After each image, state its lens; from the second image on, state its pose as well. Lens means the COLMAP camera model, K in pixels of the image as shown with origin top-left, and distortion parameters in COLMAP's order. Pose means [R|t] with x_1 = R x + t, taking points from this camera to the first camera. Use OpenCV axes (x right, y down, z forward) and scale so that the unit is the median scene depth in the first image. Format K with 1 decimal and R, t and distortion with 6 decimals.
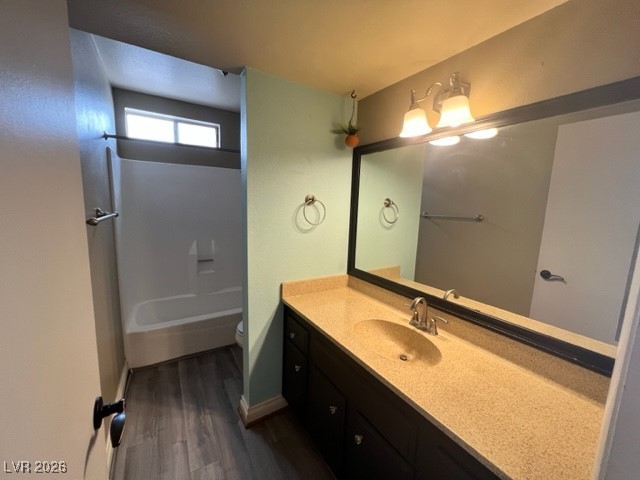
lens RADIAL K [[258.8, 0, 317.9], [0, 258.8, 239.2], [0, 0, 1]] dist [0.001073, 0.000344]
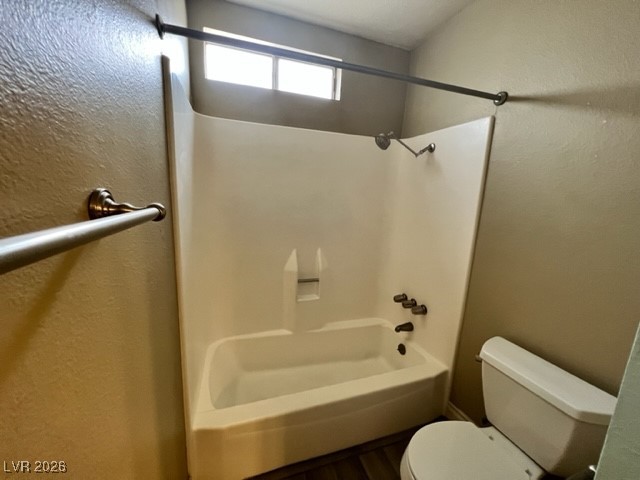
lens RADIAL K [[258.8, 0, 317.9], [0, 258.8, 239.2], [0, 0, 1]] dist [0.001073, 0.000344]
pose [[0.974924, 0.051583, -0.216478, -0.294915], [-0.045162, 0.998383, 0.034511, -0.043905], [0.217909, -0.023869, 0.975677, 0.410861]]
